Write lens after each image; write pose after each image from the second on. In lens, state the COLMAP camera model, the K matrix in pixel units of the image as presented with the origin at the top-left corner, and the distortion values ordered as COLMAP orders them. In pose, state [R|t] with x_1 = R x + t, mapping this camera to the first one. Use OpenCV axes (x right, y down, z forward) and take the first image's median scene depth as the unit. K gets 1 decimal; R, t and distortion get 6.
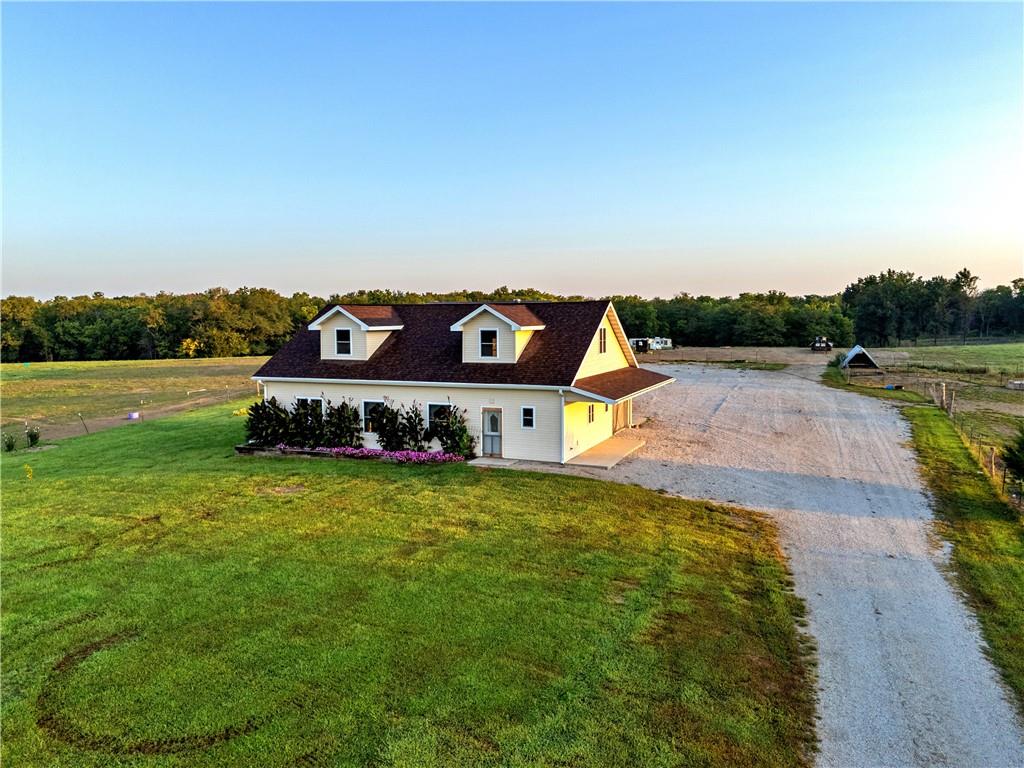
lens RADIAL K [[755.1, 0, 511.8], [0, 755.1, 382.8], [0, 0, 1]] dist [0.035349, -0.022374]
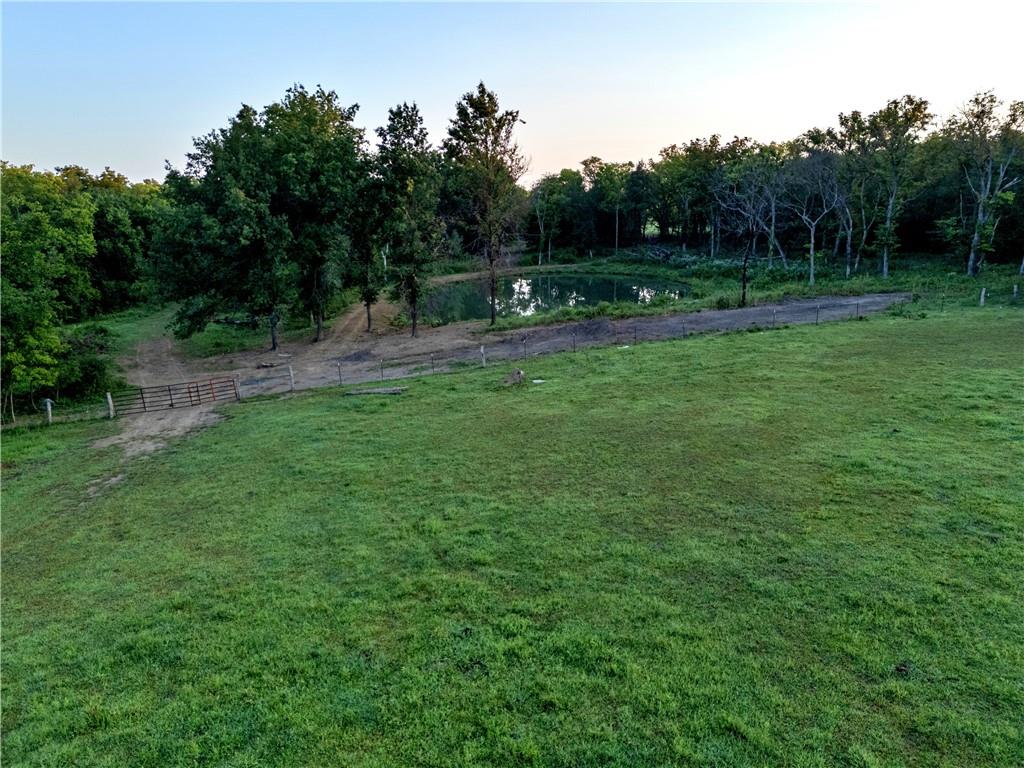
lens RADIAL K [[755.1, 0, 511.5], [0, 755.1, 384.3], [0, 0, 1]] dist [0.035349, -0.022374]
pose [[0.872861, -0.104727, 0.476599, 0.312793], [0.037927, 0.988304, 0.147707, -0.052087], [-0.486493, -0.110851, 0.866623, 0.503501]]
